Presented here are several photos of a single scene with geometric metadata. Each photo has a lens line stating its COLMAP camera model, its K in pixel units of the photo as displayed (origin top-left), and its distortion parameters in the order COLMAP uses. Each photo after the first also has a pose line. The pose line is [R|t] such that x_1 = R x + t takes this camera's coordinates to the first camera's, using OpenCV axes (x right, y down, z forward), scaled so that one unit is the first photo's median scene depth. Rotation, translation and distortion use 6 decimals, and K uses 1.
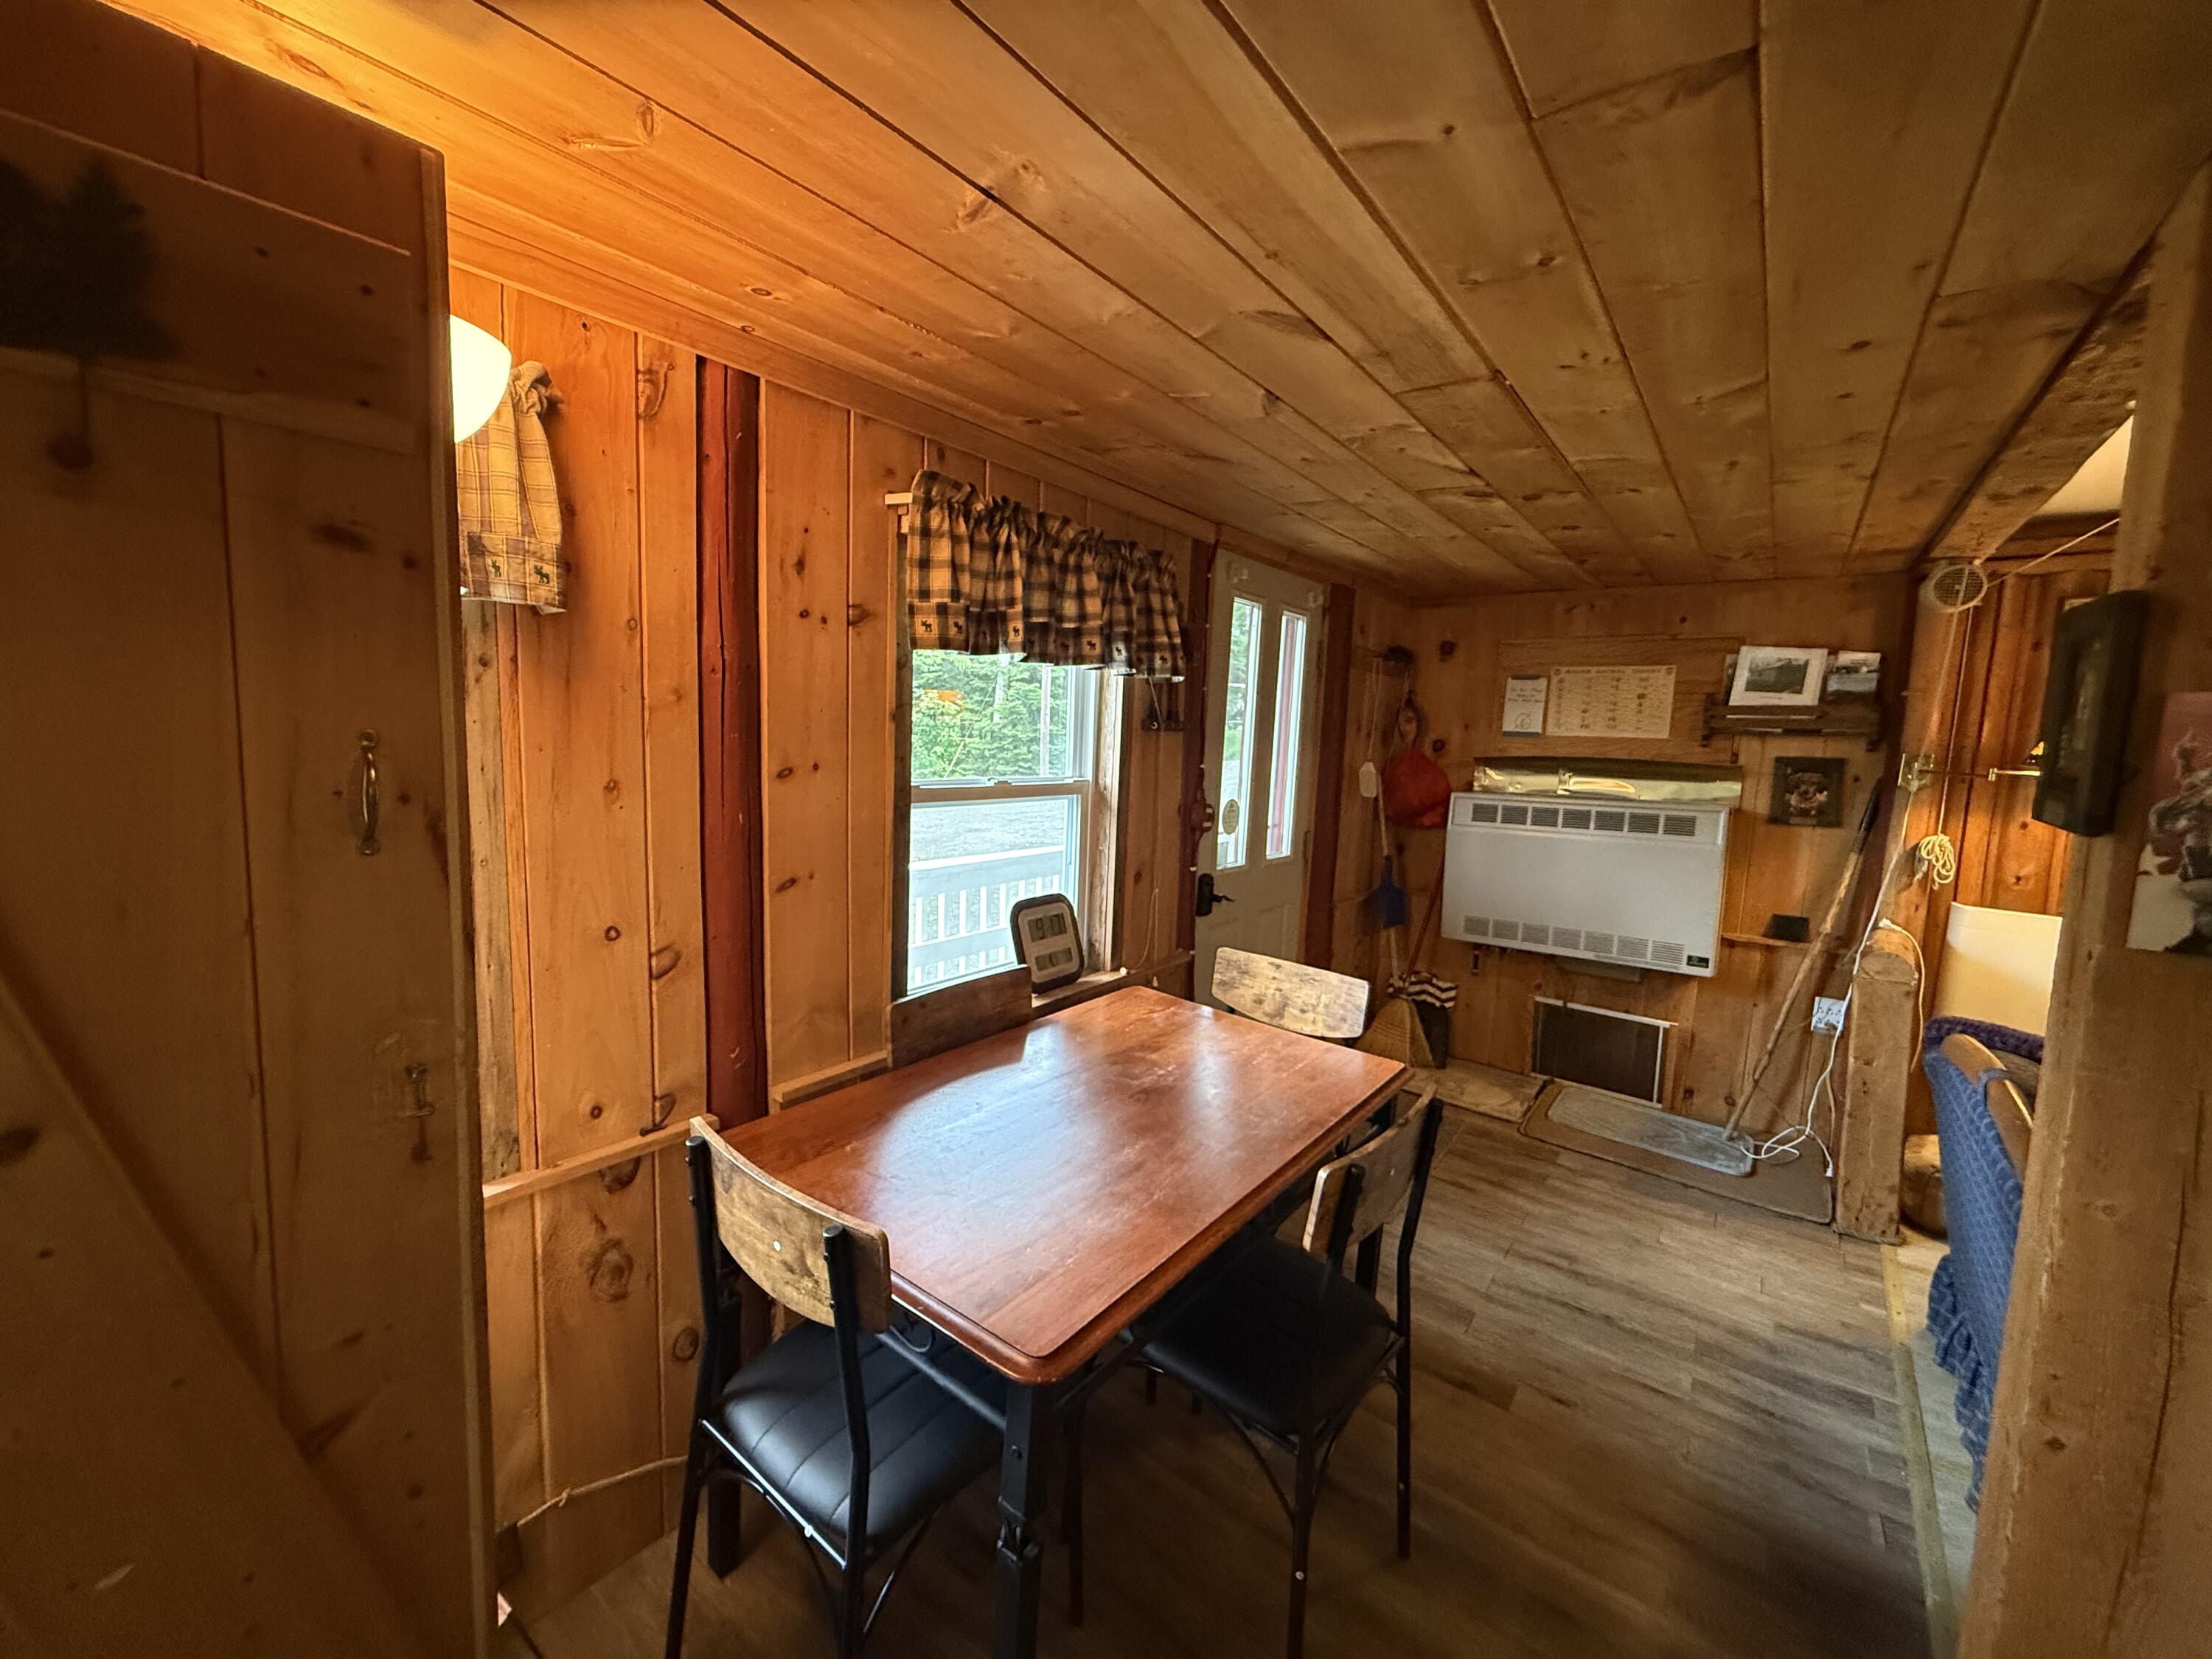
lens RADIAL K [[879.3, 0, 1099.6], [0, 879.3, 834.9], [0, 0, 1]] dist [-0.001663, 0.001090]
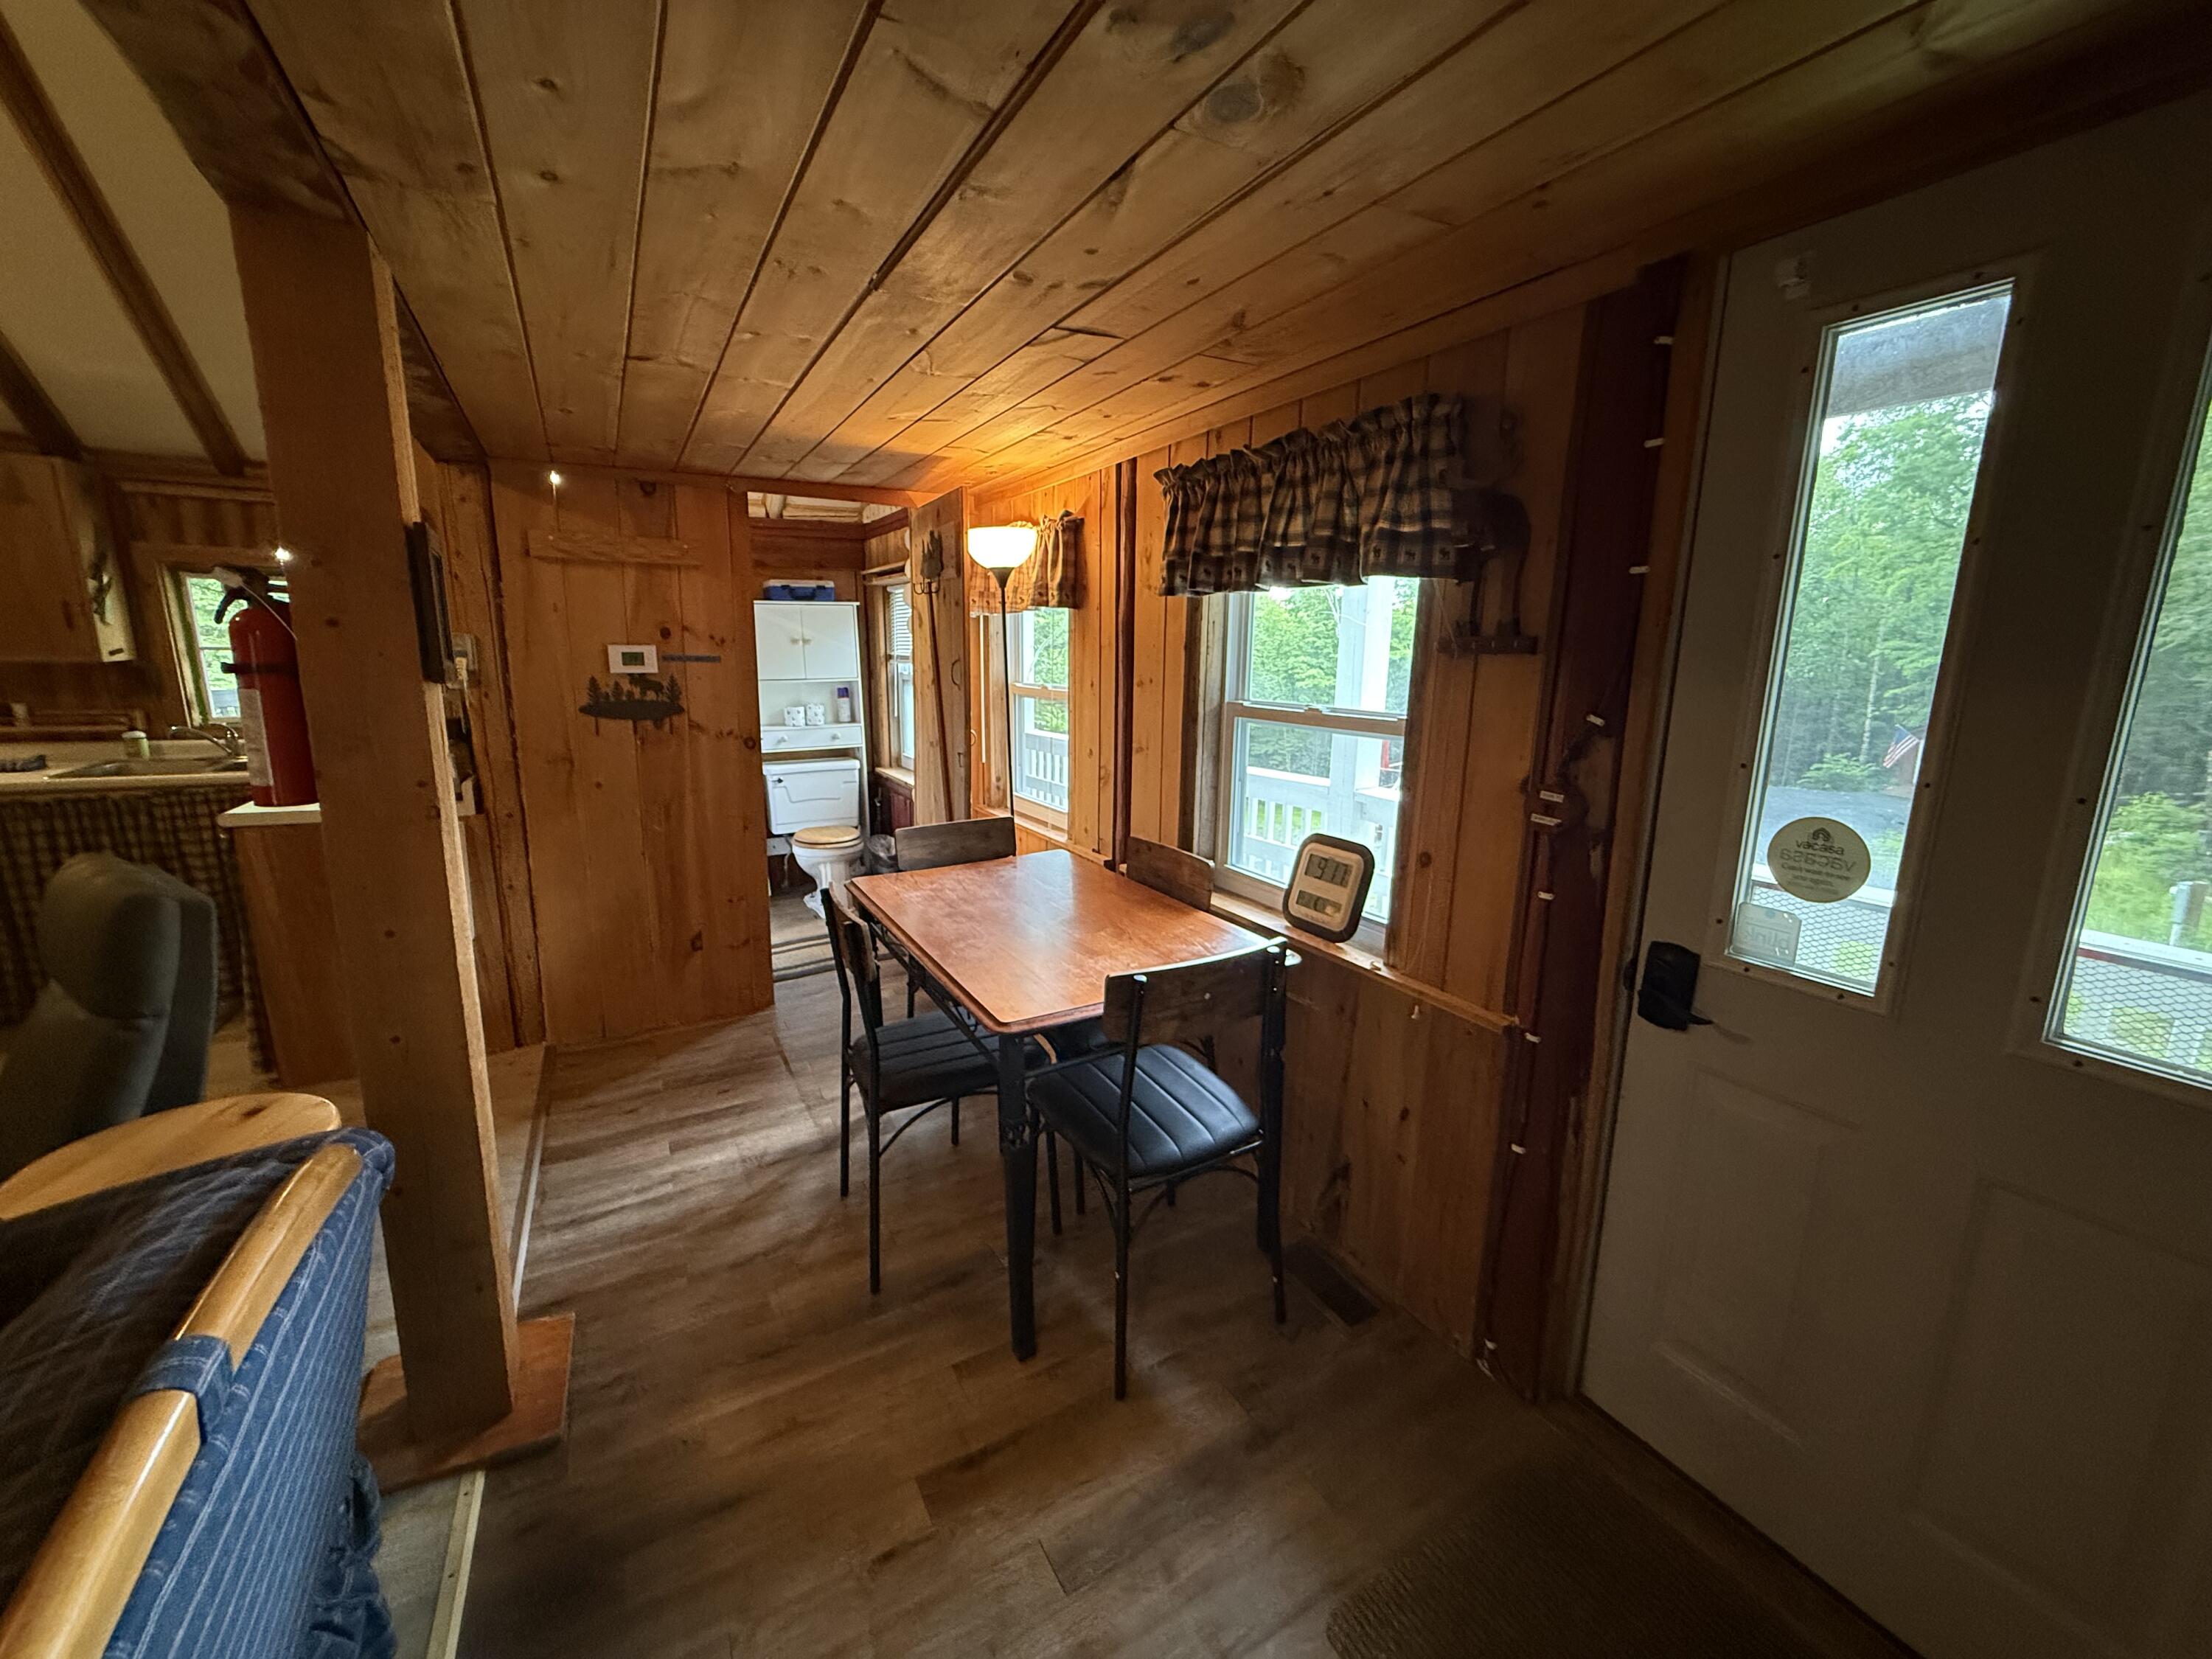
lens RADIAL K [[879.3, 0, 1098.7], [0, 879.3, 830.3], [0, 0, 1]] dist [-0.001663, 0.001090]
pose [[-0.374852, 0.148159, -0.915169, 0.787141], [-0.135364, 0.967821, 0.212128, -0.090649], [0.917149, 0.203398, -0.342734, 0.972661]]
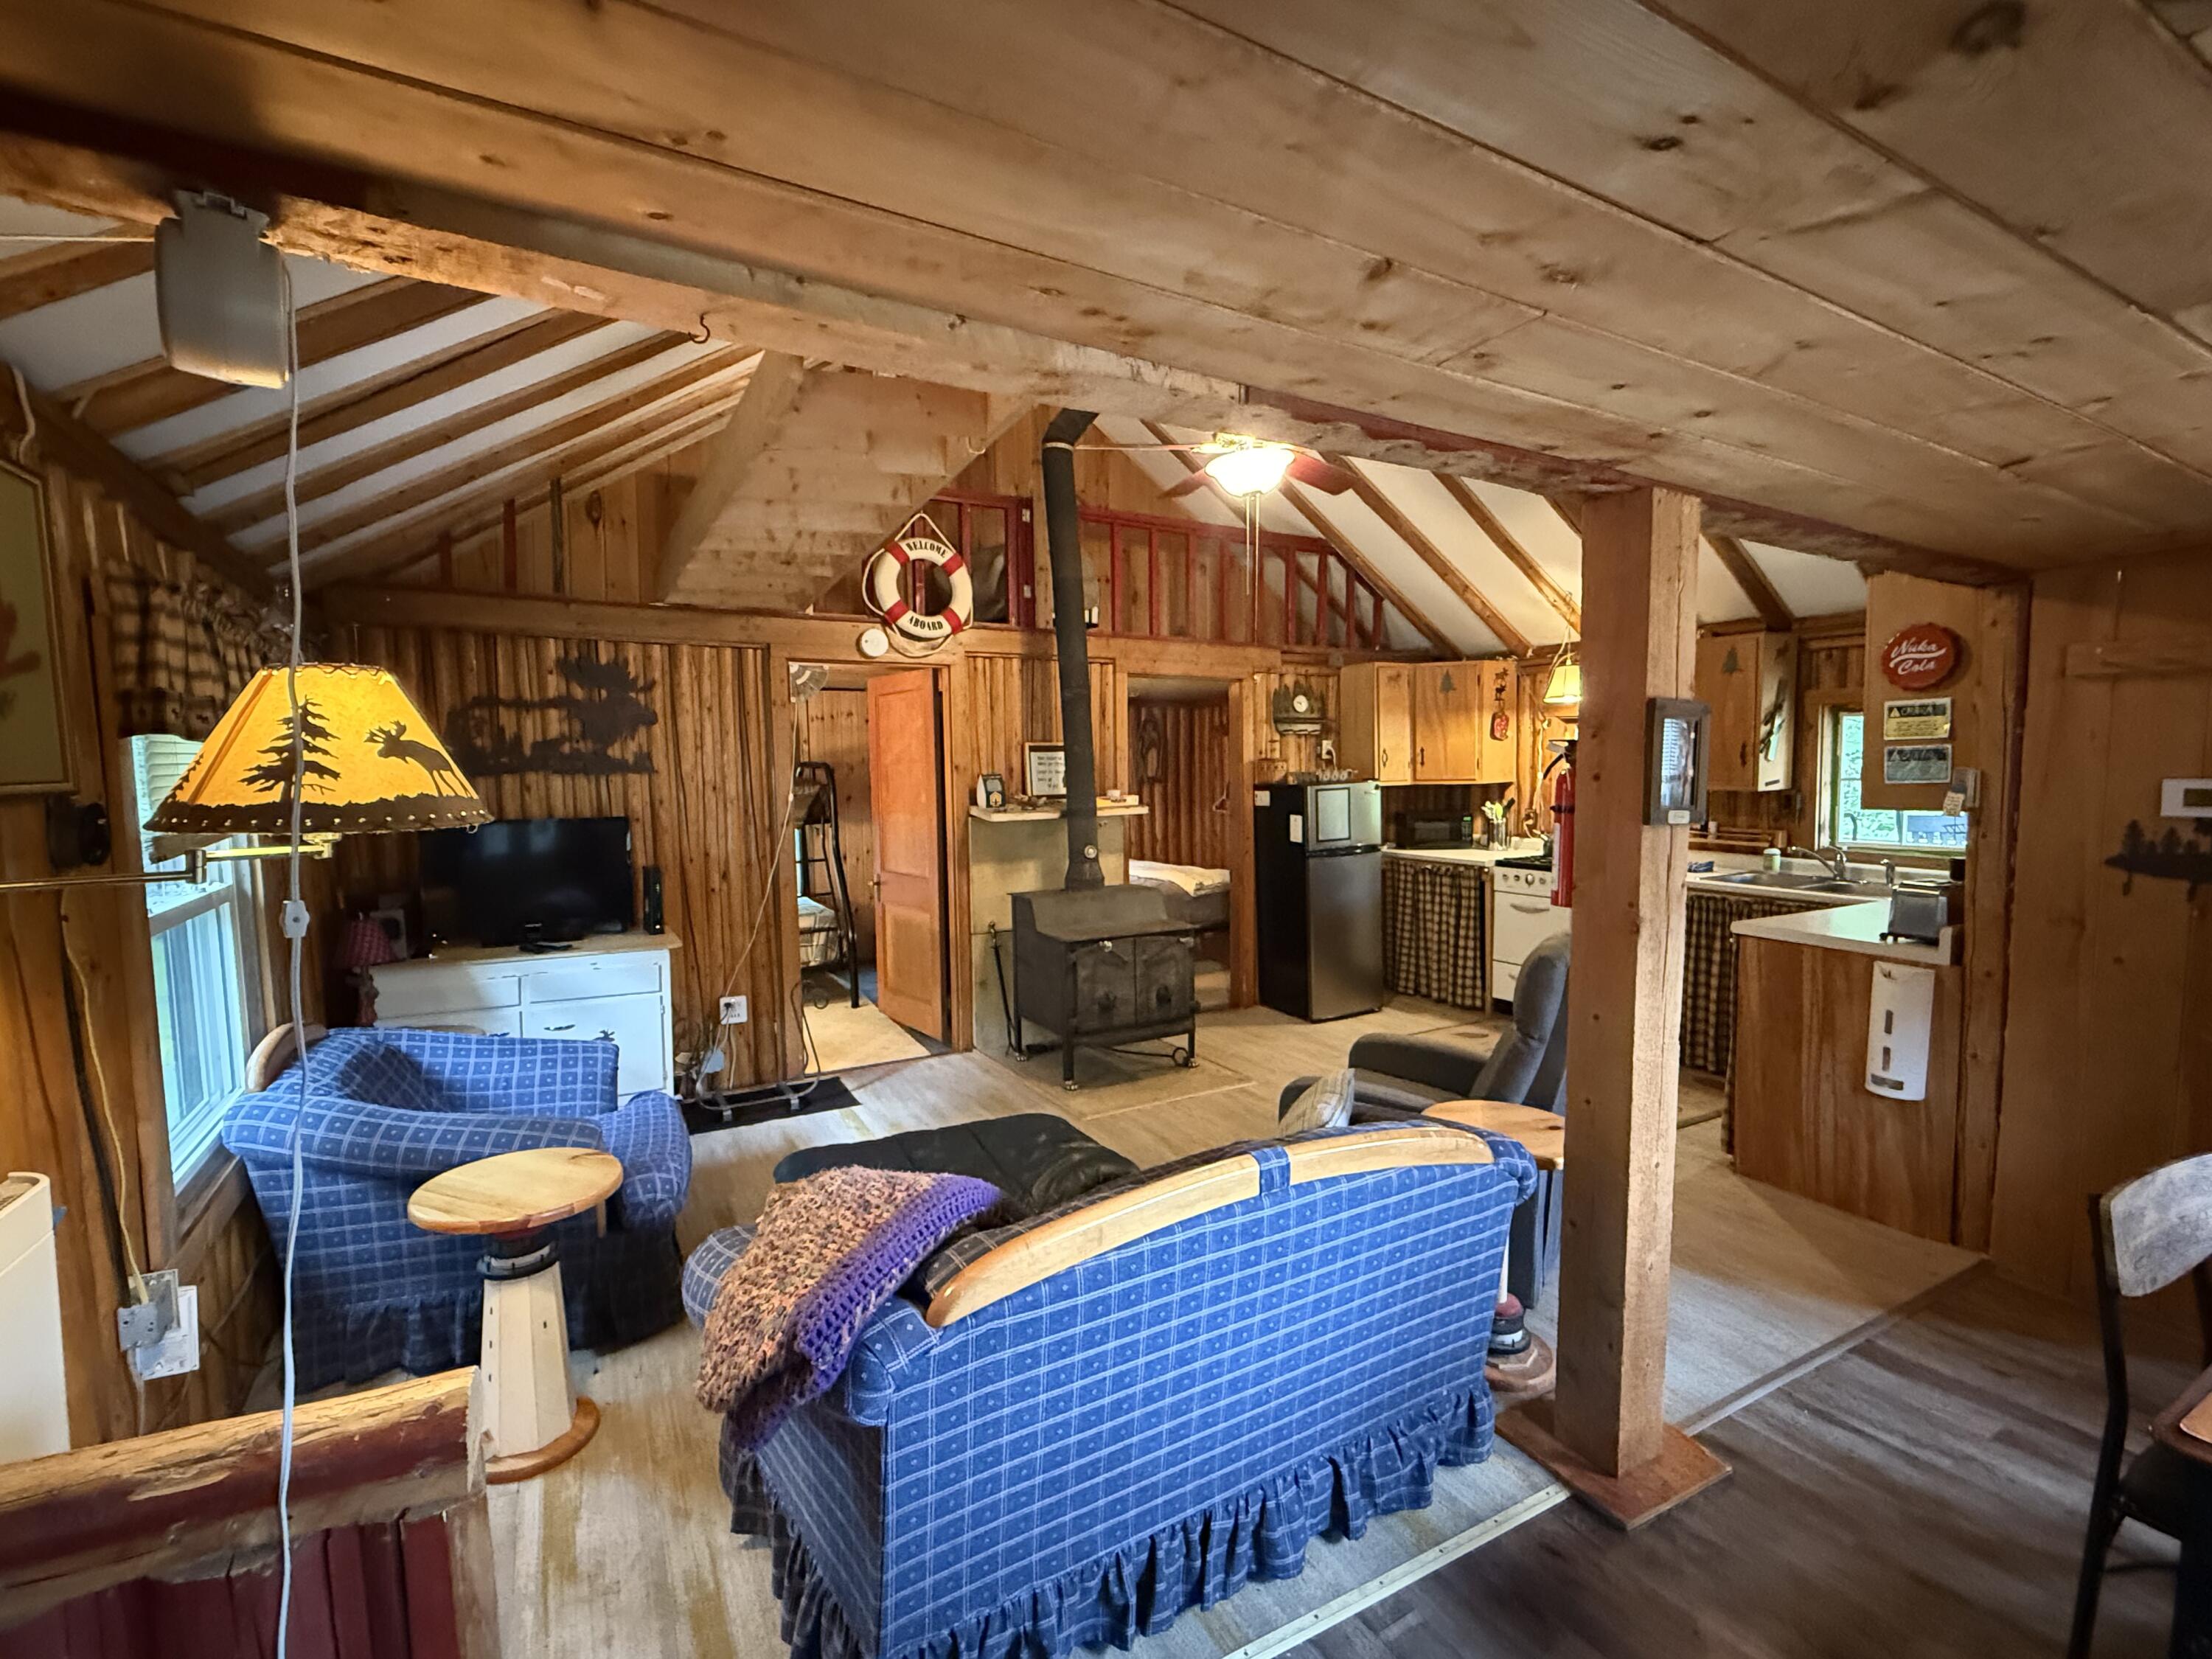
lens RADIAL K [[997.9, 0, 1106.1], [0, 997.9, 833.3], [0, 0, 1]] dist [-0.001177, 0.000112]
pose [[-0.929834, -0.049350, 0.364656, 0.535101], [0.022292, 0.981592, 0.189685, -0.153147], [-0.367305, 0.184505, -0.911617, 1.230816]]
